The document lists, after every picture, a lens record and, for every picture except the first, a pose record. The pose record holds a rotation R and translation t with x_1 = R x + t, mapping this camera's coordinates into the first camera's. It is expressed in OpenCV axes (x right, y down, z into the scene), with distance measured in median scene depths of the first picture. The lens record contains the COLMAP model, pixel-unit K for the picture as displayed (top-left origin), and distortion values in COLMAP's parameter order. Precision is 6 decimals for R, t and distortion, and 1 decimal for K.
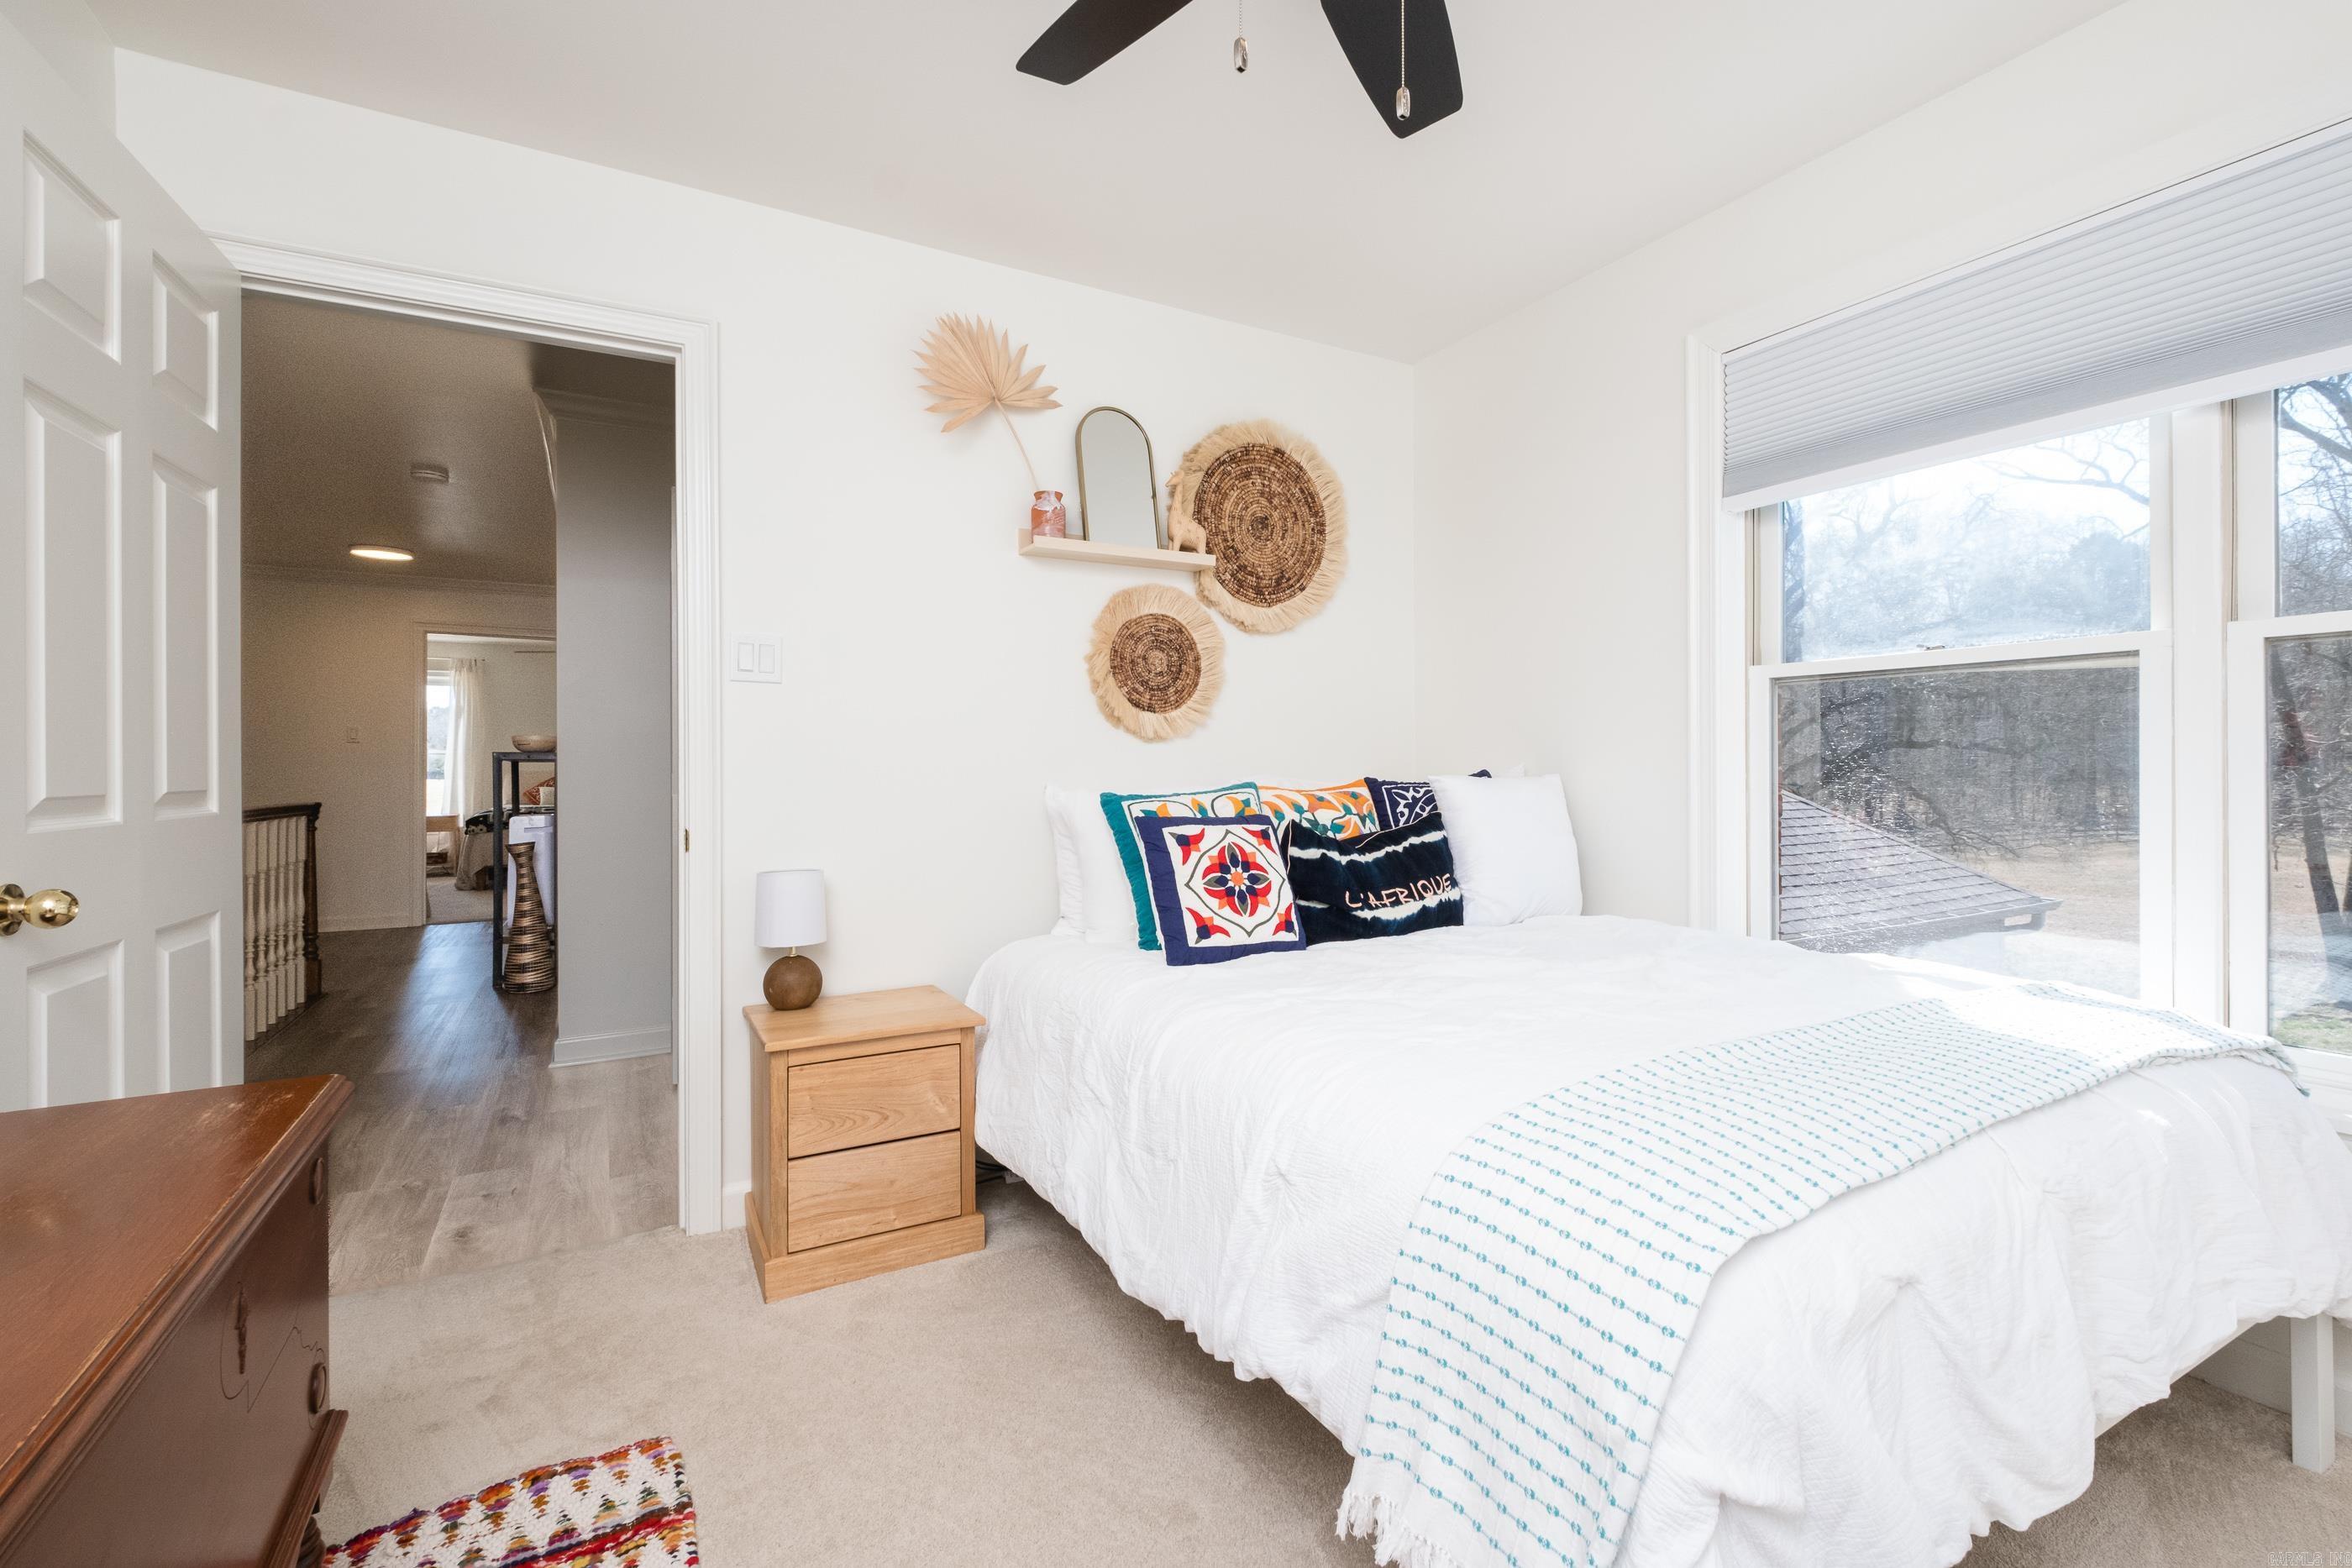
lens RADIAL K [[1014.1, 0, 1161.7], [0, 1014.1, 778.1], [0, 0, 1]] dist [-0.001326, -0.000343]
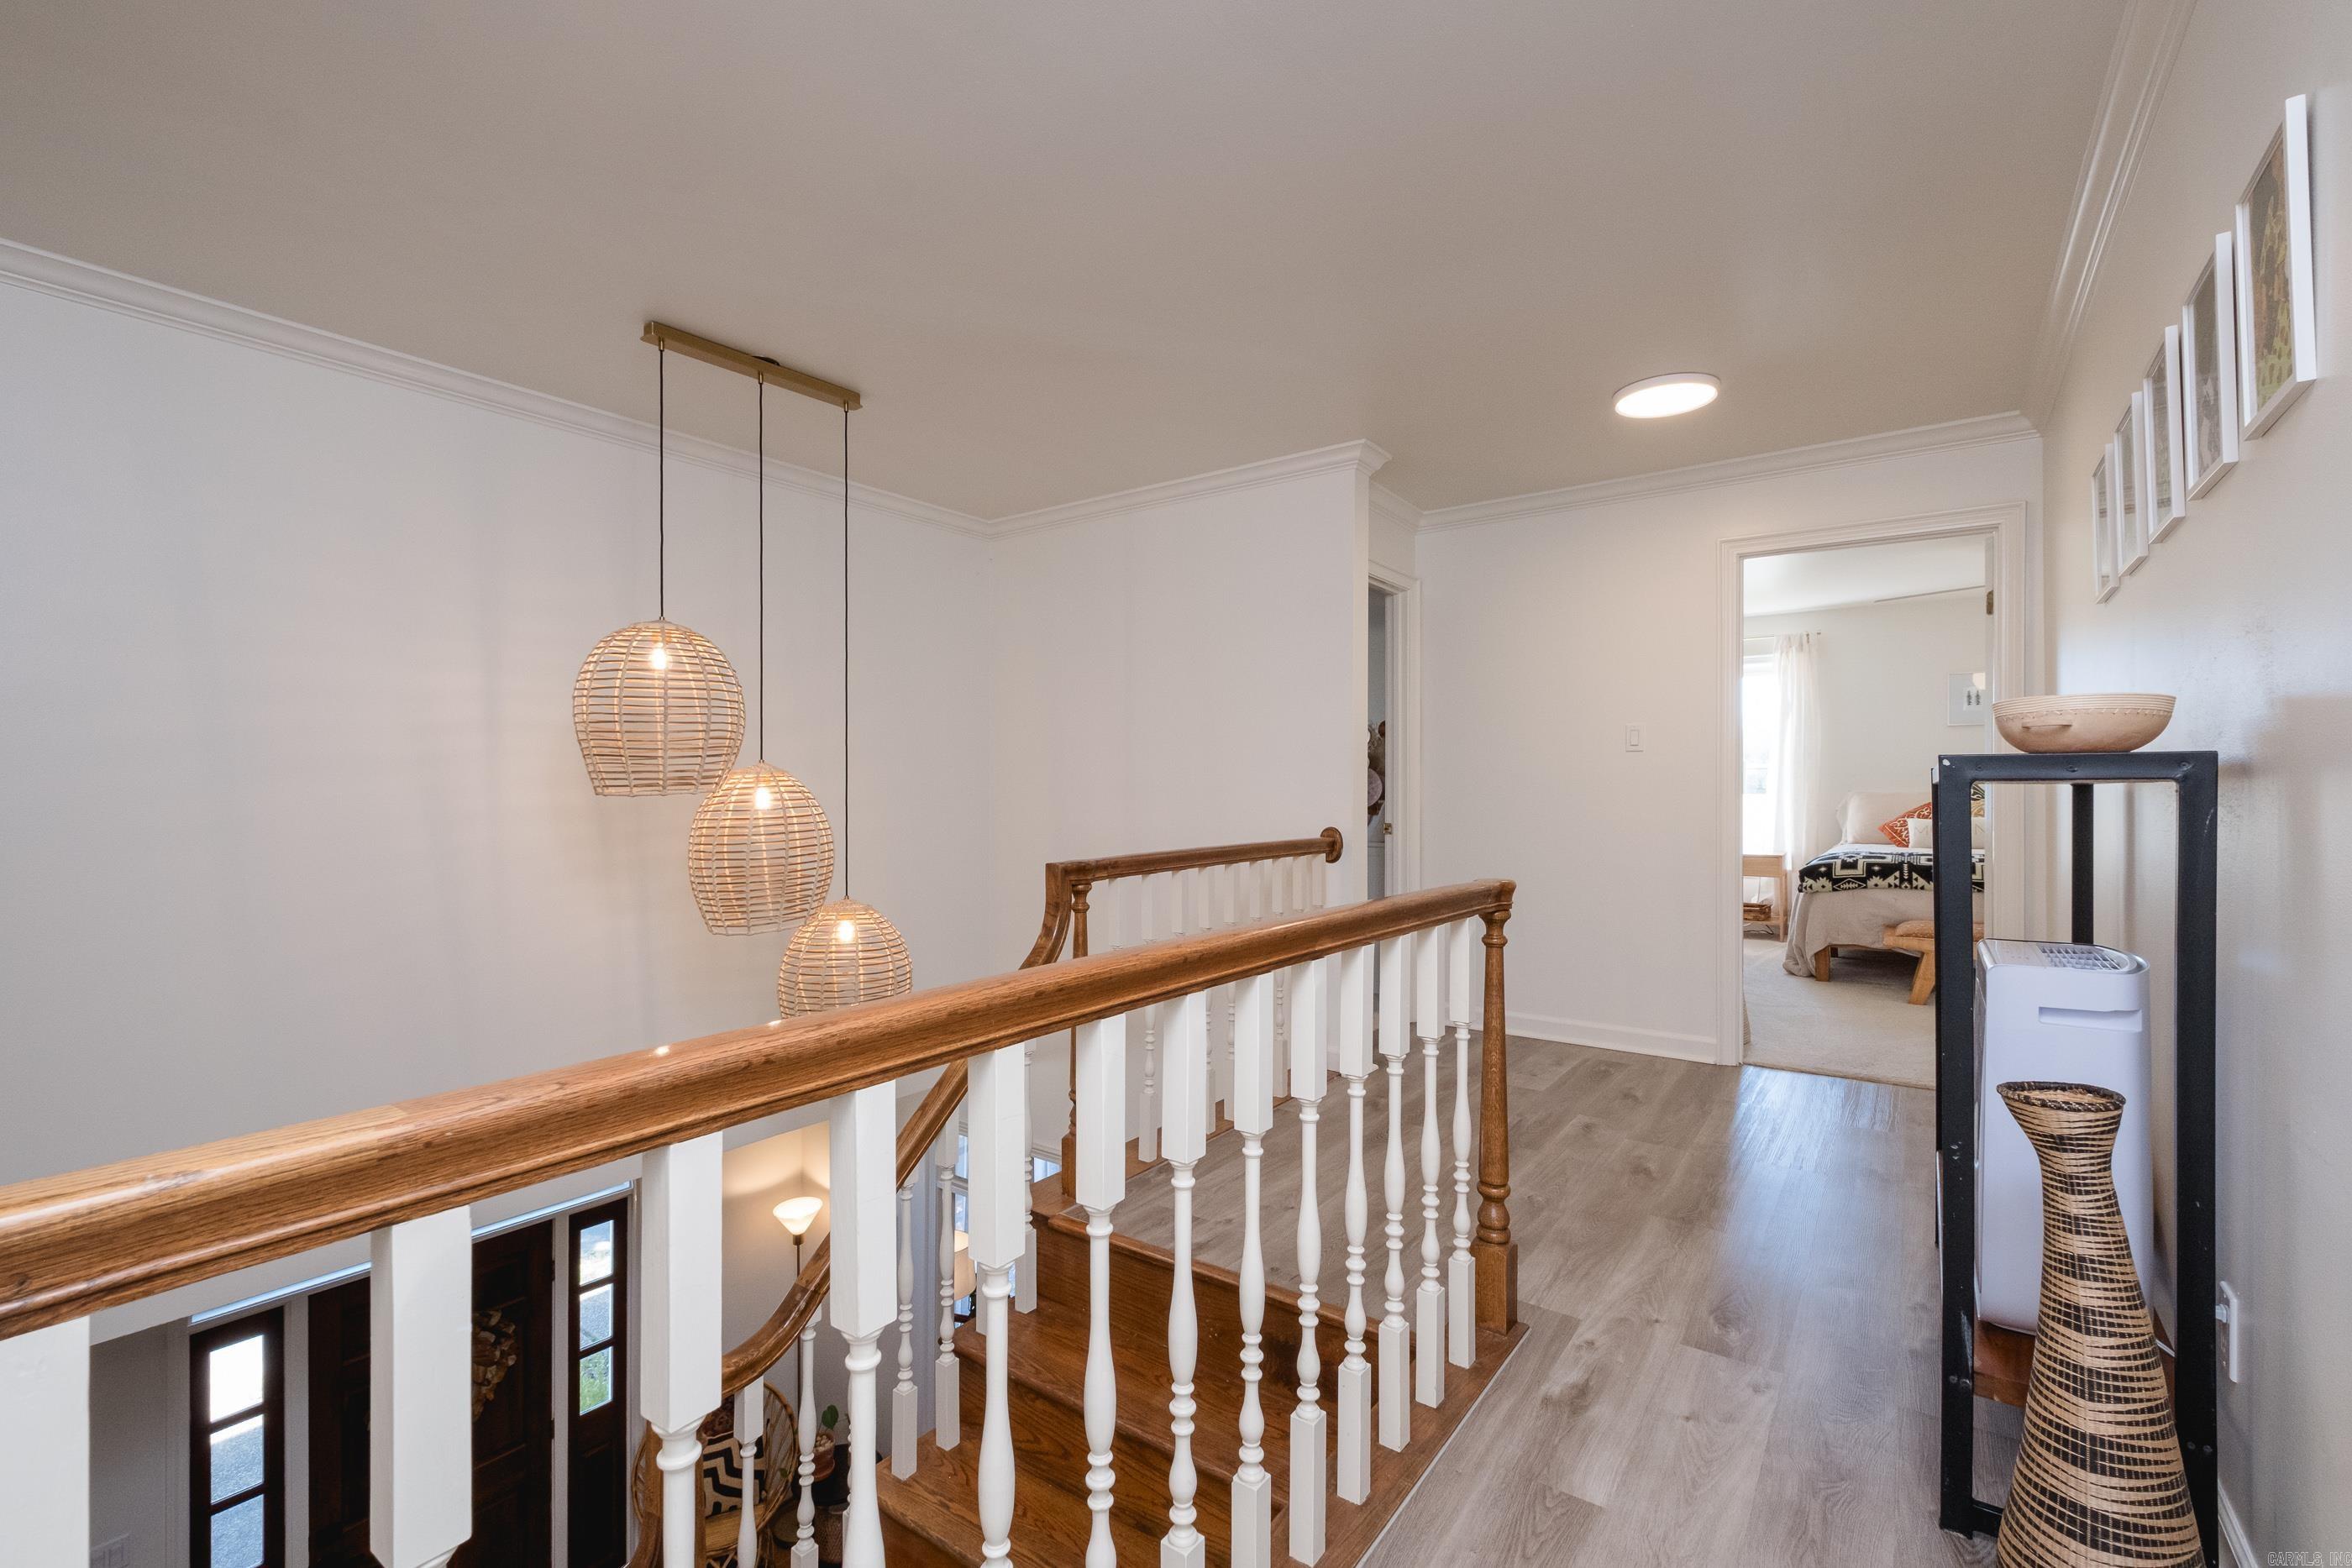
lens RADIAL K [[1014.1, 0, 1161.7], [0, 1014.1, 778.1], [0, 0, 1]] dist [-0.001326, -0.000343]
pose [[0.410676, -0.010832, -0.911717, -0.233943], [-0.004694, 0.999891, -0.013994, -0.005925], [0.911769, 0.010026, 0.410580, 0.321420]]
